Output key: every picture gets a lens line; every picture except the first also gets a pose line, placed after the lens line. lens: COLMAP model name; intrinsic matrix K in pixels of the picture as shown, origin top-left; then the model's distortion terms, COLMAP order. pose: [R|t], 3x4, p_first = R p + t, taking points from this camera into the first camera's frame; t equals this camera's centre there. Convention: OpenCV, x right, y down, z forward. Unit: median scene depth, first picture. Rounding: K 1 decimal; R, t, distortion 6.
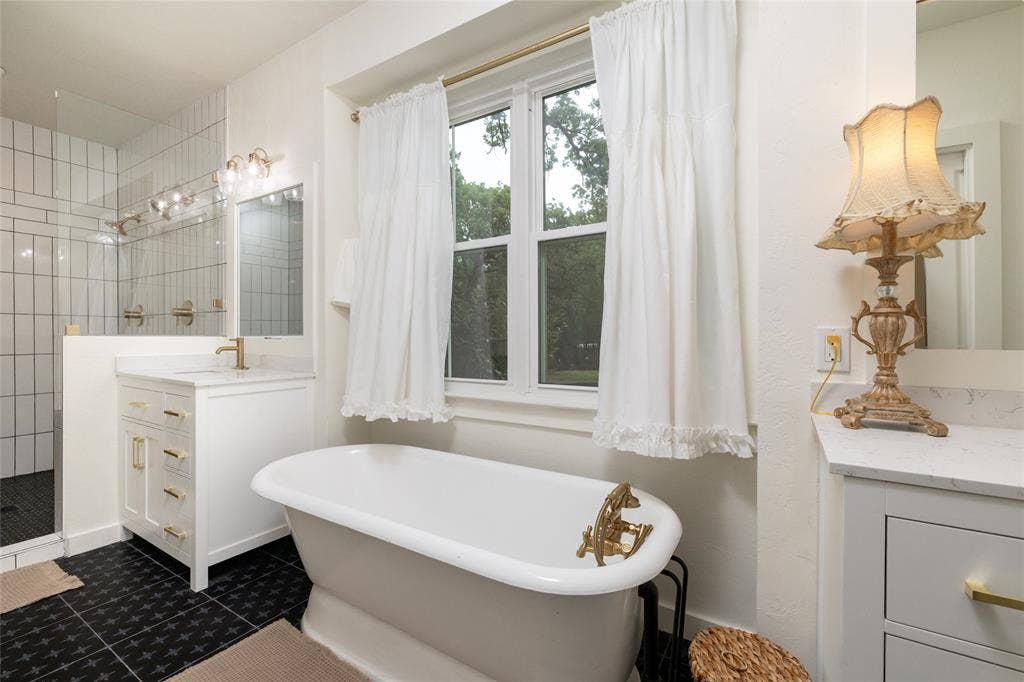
lens RADIAL K [[439.7, 0, 510.4], [0, 439.7, 333.3], [0, 0, 1]] dist [0.000163, 0.000966]
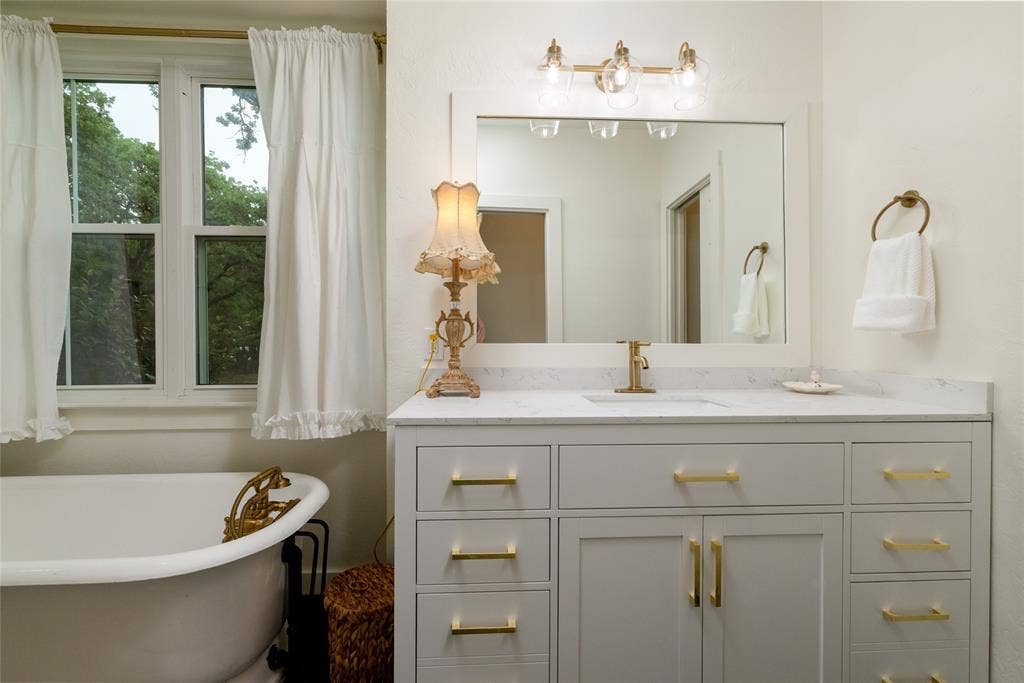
lens RADIAL K [[436.7, 0, 512.4], [0, 436.7, 337.0], [0, 0, 1]] dist [-0.001010, 0.000043]
pose [[0.814024, -0.000649, 0.580832, 0.113816], [-0.003767, 0.999972, 0.006398, 0.002947], [-0.580820, -0.007396, 0.813999, -0.256859]]
